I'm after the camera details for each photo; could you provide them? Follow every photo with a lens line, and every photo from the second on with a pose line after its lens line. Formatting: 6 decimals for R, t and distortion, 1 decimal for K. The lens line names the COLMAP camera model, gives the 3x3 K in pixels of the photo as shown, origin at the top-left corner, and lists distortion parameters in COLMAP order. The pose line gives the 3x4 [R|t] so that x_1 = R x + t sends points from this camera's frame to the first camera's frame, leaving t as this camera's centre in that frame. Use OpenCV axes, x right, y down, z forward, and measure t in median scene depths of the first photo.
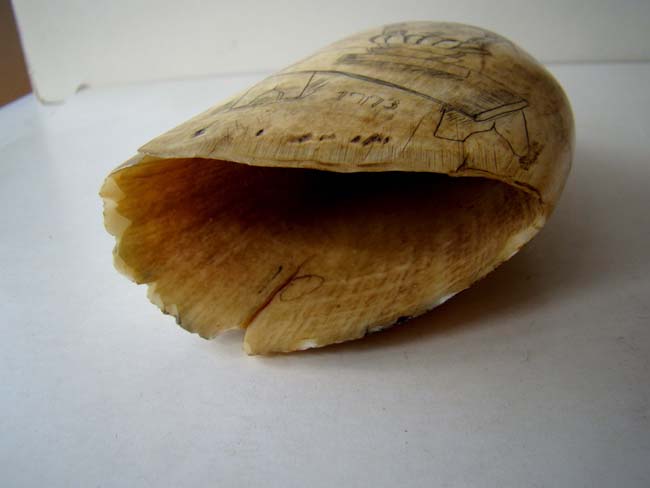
lens RADIAL K [[576.6, 0, 325.0], [0, 576.6, 244.0], [0, 0, 1]] dist [-0.161894, 0.013962]
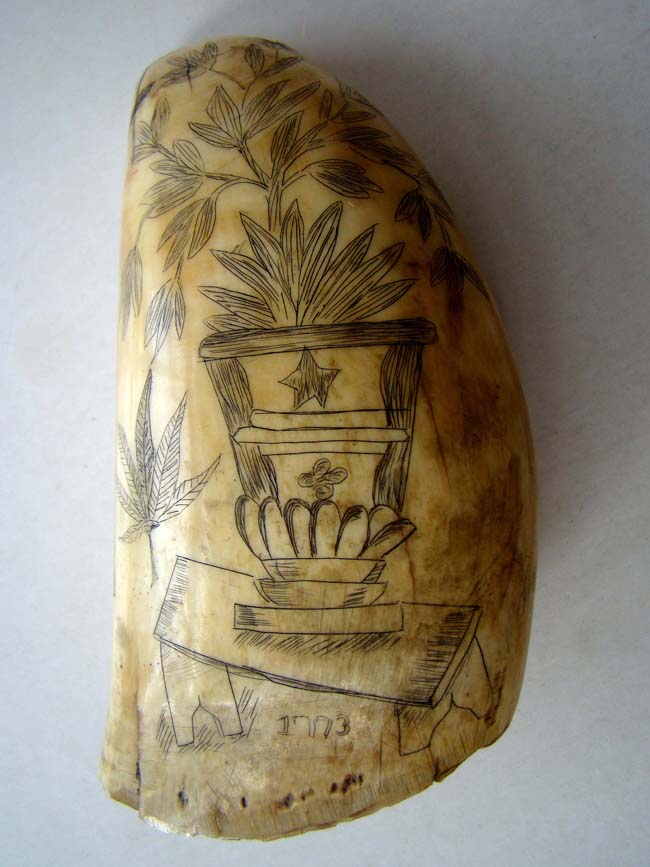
lens RADIAL K [[769.1, 0, 325.0], [0, 769.1, 433.5], [0, 0, 1]] dist [-0.161894, 0.013962]
pose [[0.903815, -0.403751, -0.141786, 0.459603], [0.338790, 0.472727, 0.813481, -1.485220], [-0.261418, -0.783272, 0.564044, 0.696269]]
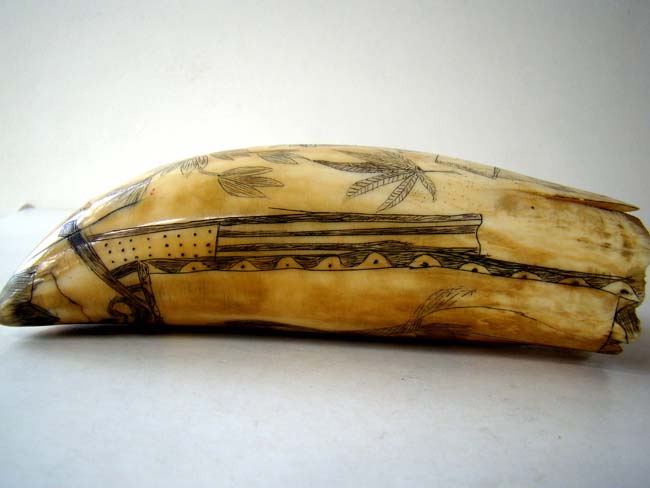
lens RADIAL K [[576.6, 0, 325.0], [0, 576.6, 244.0], [0, 0, 1]] dist [-0.161894, 0.013962]
pose [[-0.341626, -0.145917, 0.928440, -1.340940], [0.411358, 0.865008, 0.287310, -0.802240], [-0.845031, 0.480073, -0.235485, 2.013498]]
